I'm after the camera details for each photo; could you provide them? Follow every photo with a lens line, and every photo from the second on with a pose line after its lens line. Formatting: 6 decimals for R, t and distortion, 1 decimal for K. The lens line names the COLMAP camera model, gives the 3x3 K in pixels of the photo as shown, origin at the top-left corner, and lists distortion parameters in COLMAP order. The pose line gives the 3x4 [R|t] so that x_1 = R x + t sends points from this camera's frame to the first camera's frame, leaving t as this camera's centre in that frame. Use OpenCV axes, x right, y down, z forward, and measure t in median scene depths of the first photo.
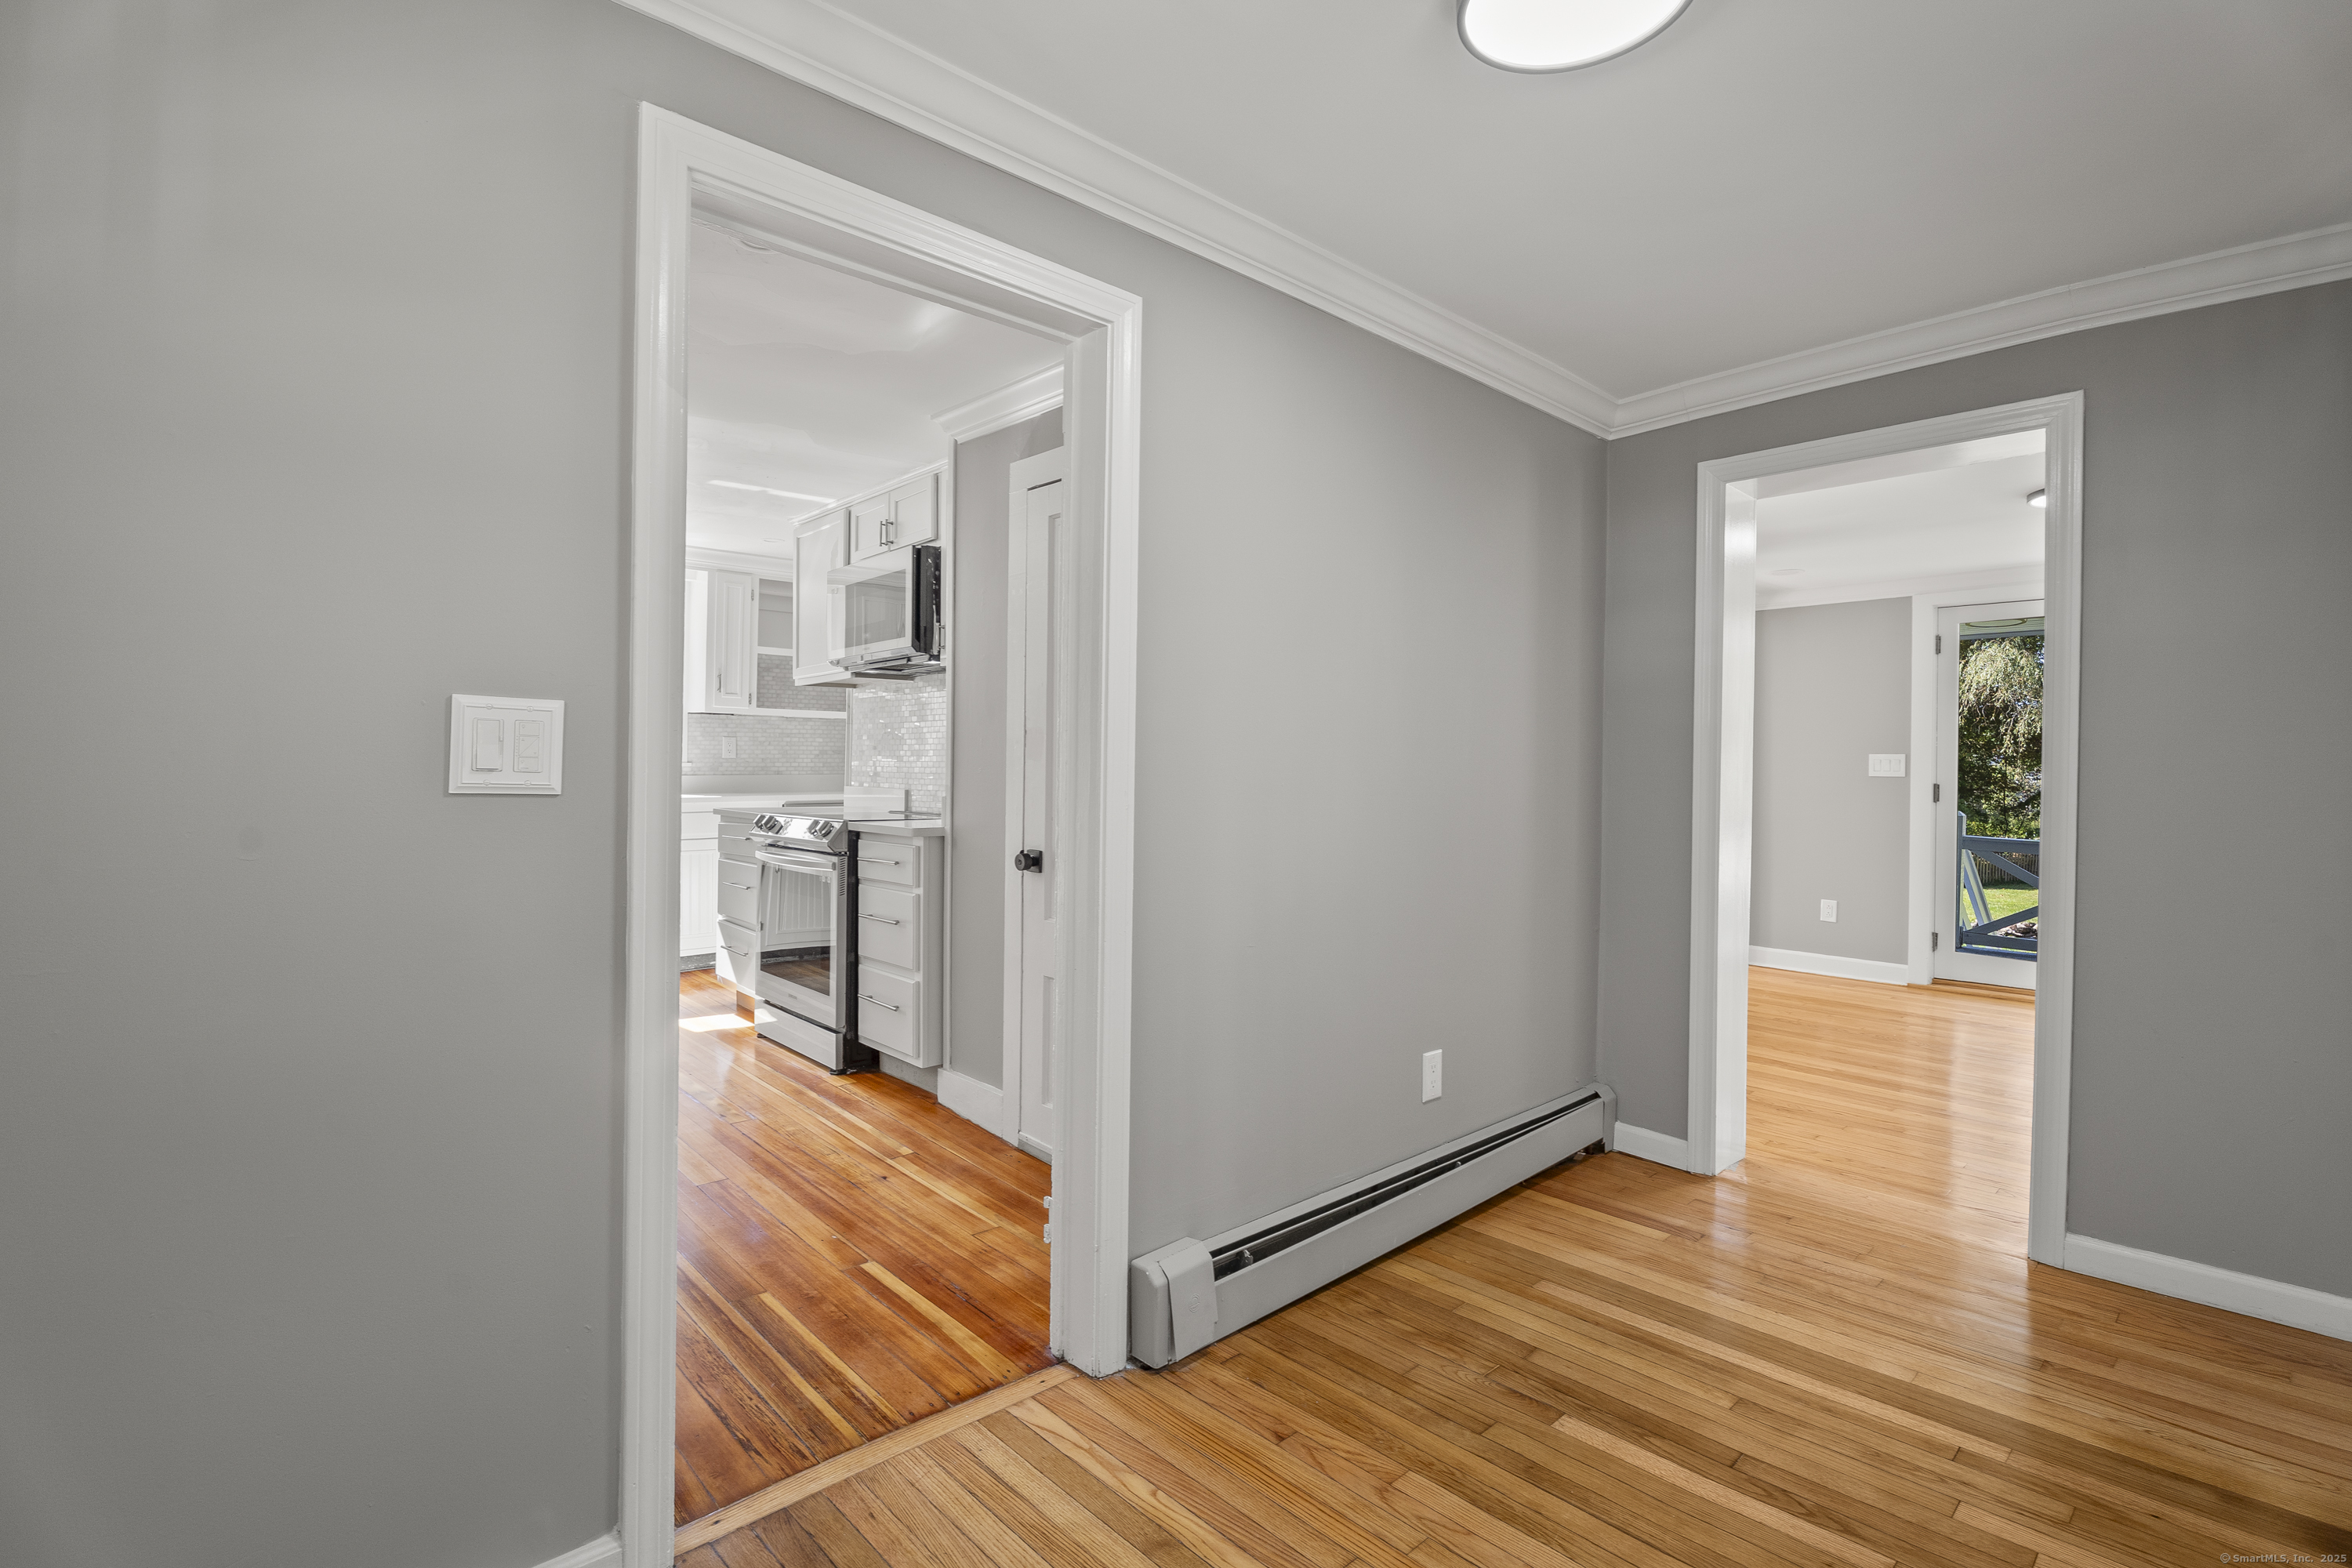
lens RADIAL K [[1106.8, 0, 1148.9], [0, 1106.8, 776.6], [0, 0, 1]] dist [-0.016462, 0.000217]
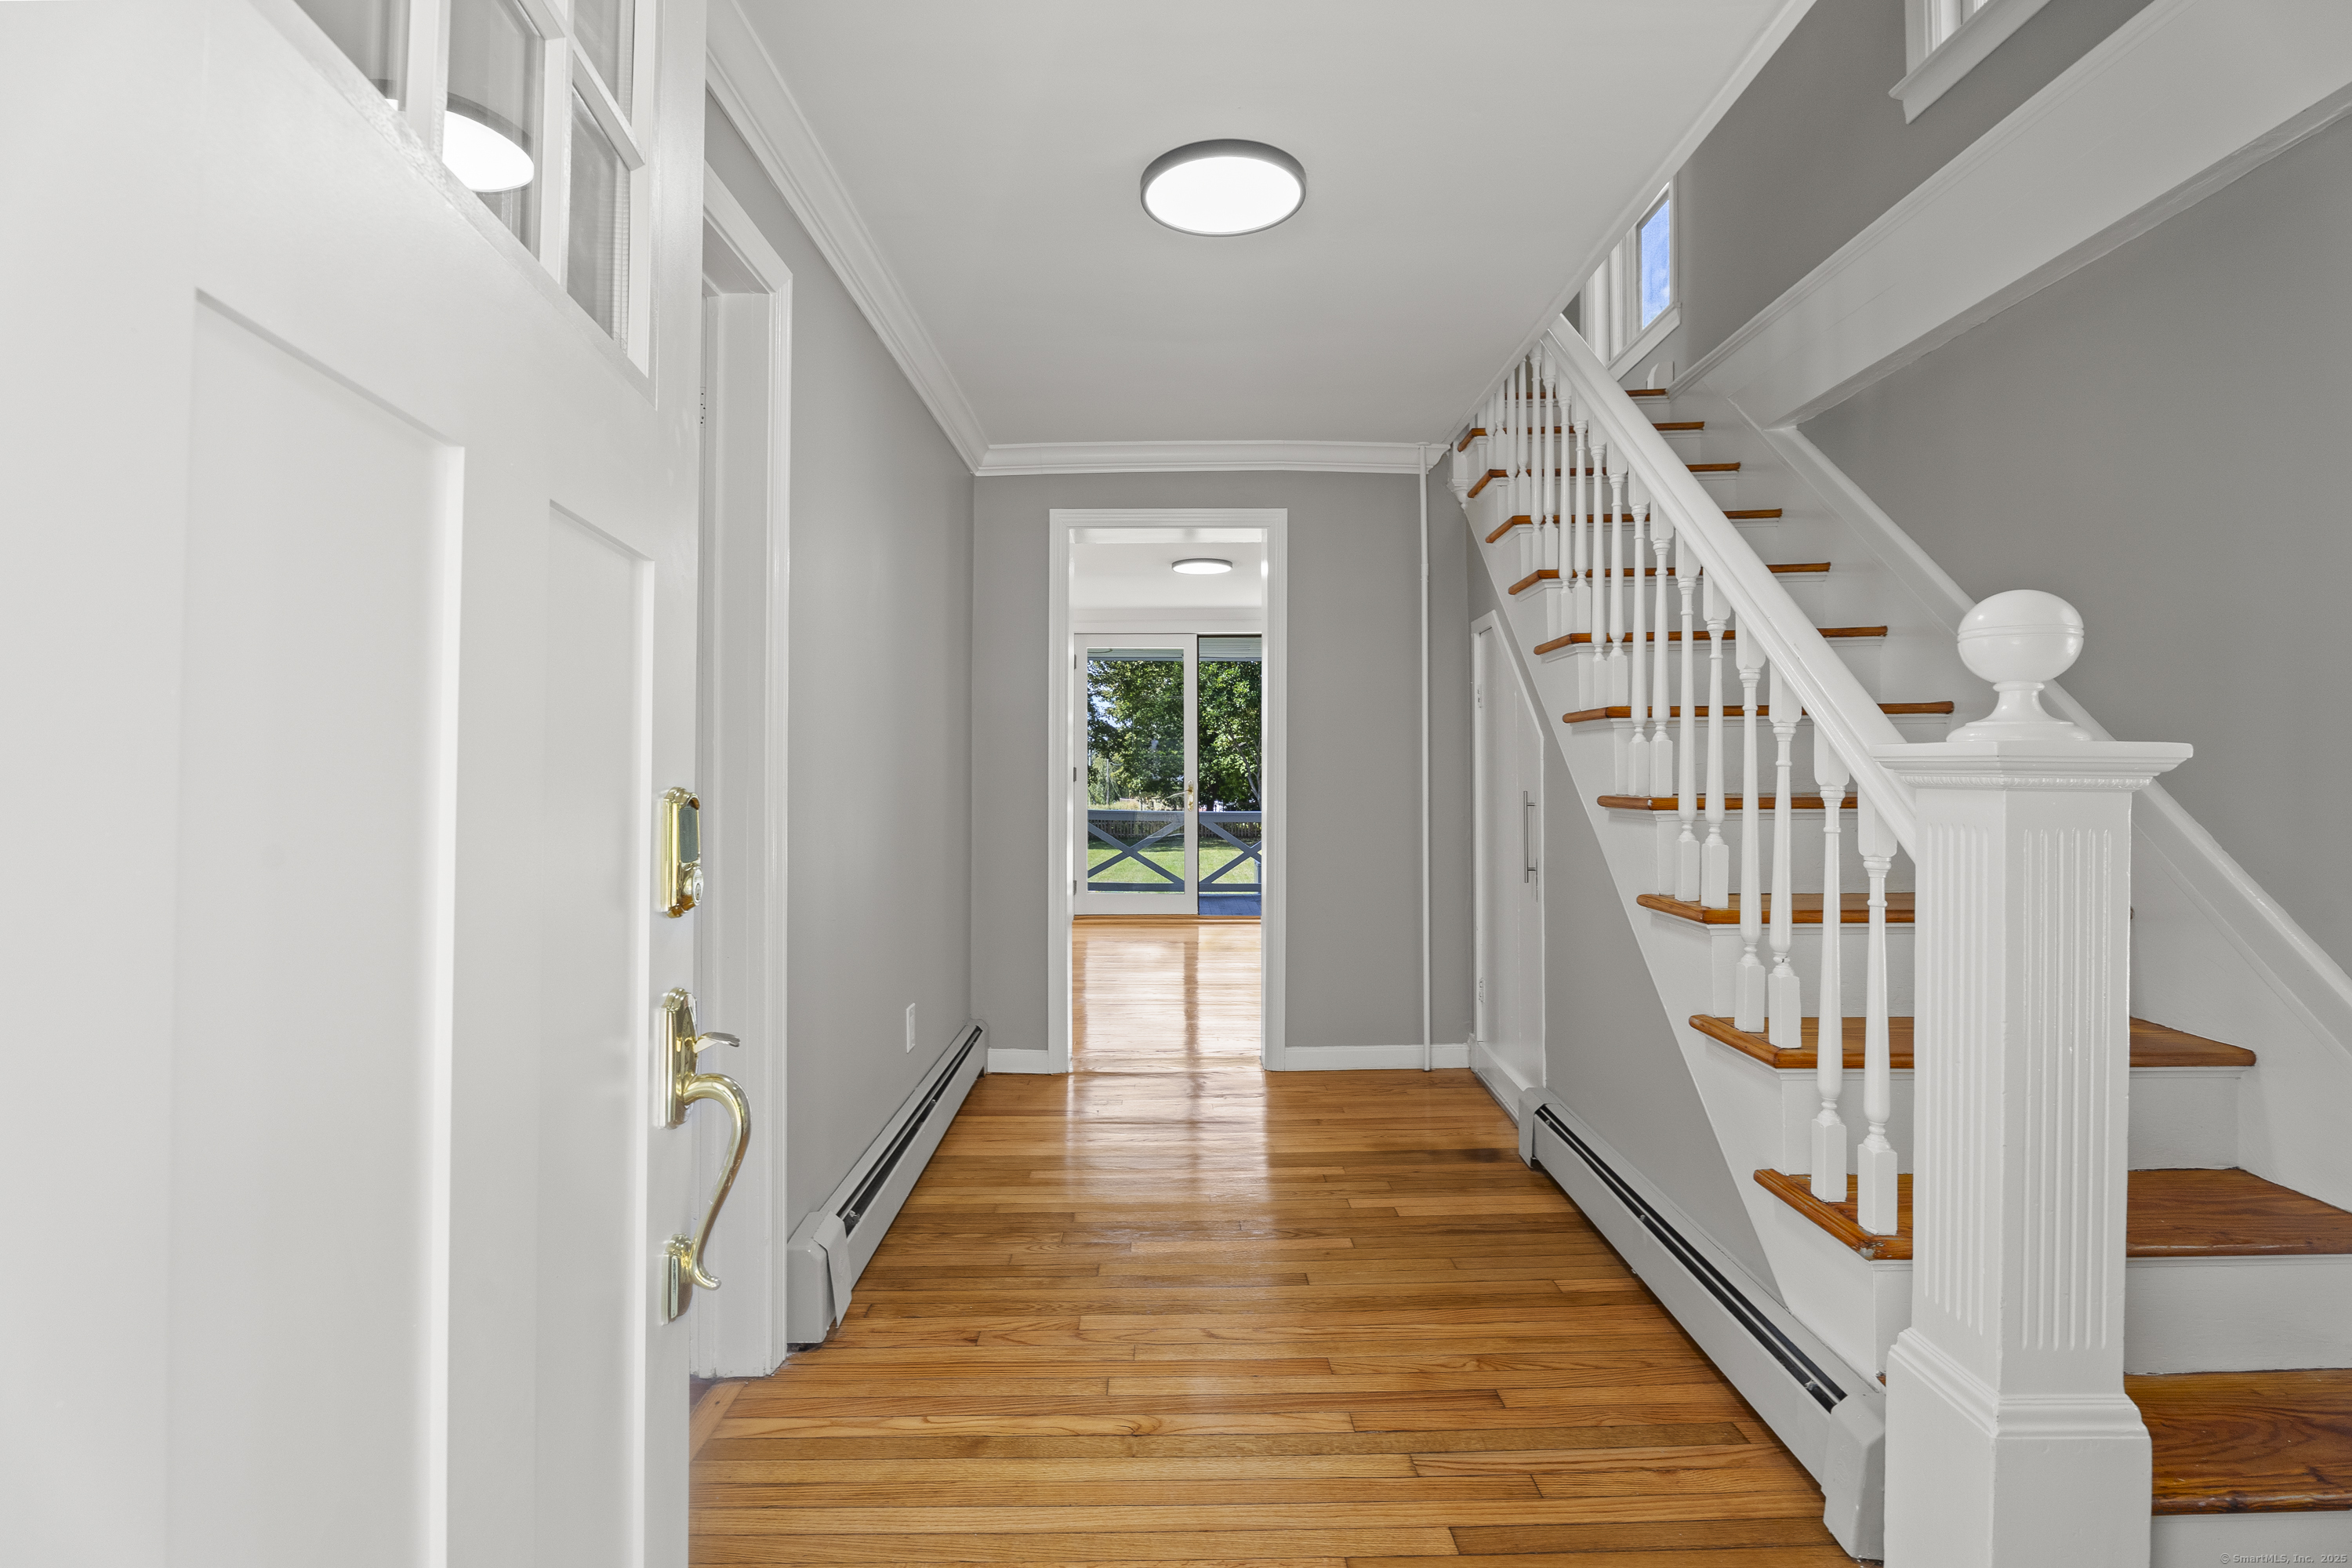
lens RADIAL K [[1095.8, 0, 1169.6], [0, 1095.8, 814.4], [0, 0, 1]] dist [-0.014347, -0.000107]
pose [[0.660040, -0.042273, 0.750041, -0.273293], [0.013516, 0.998922, 0.044406, 0.005793], [-0.751109, -0.019172, 0.659899, 0.055762]]
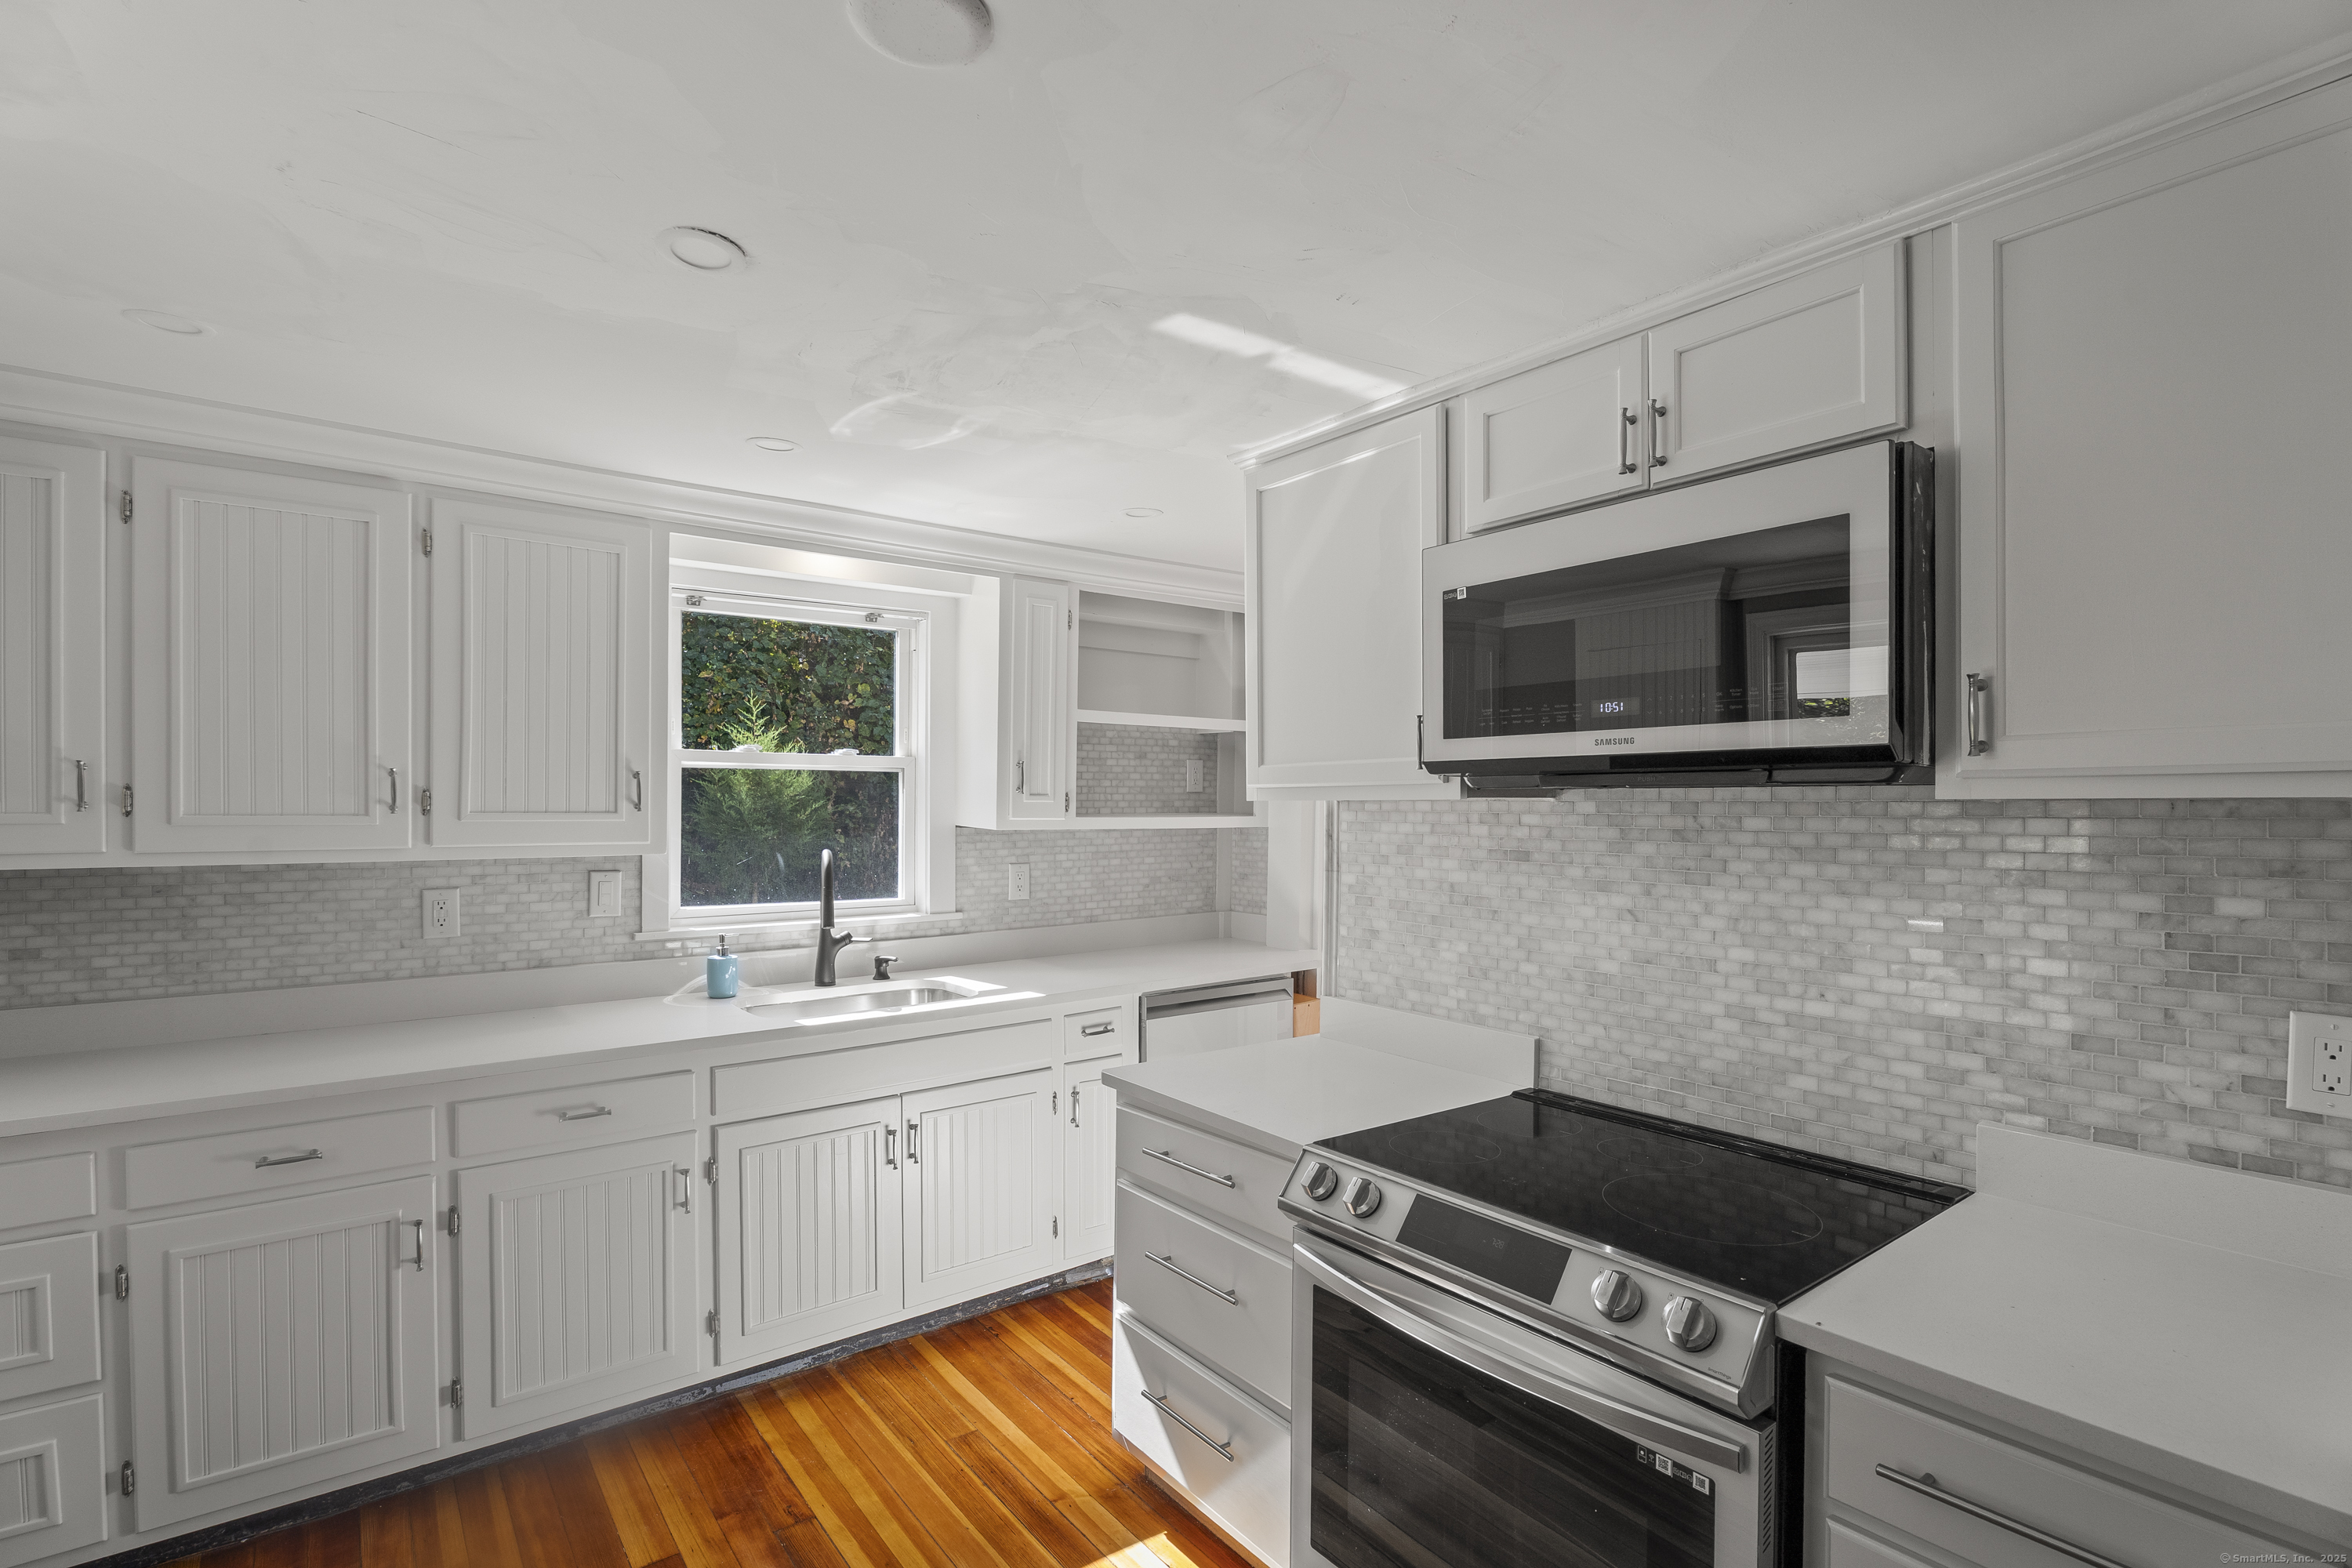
lens RADIAL K [[1095.8, 0, 1169.6], [0, 1095.8, 814.4], [0, 0, 1]] dist [-0.014347, -0.000107]
pose [[0.998017, -0.008173, -0.062417, -0.427729], [0.008514, 0.999950, 0.005191, -0.104579], [0.062372, -0.005712, 0.998037, 0.688227]]
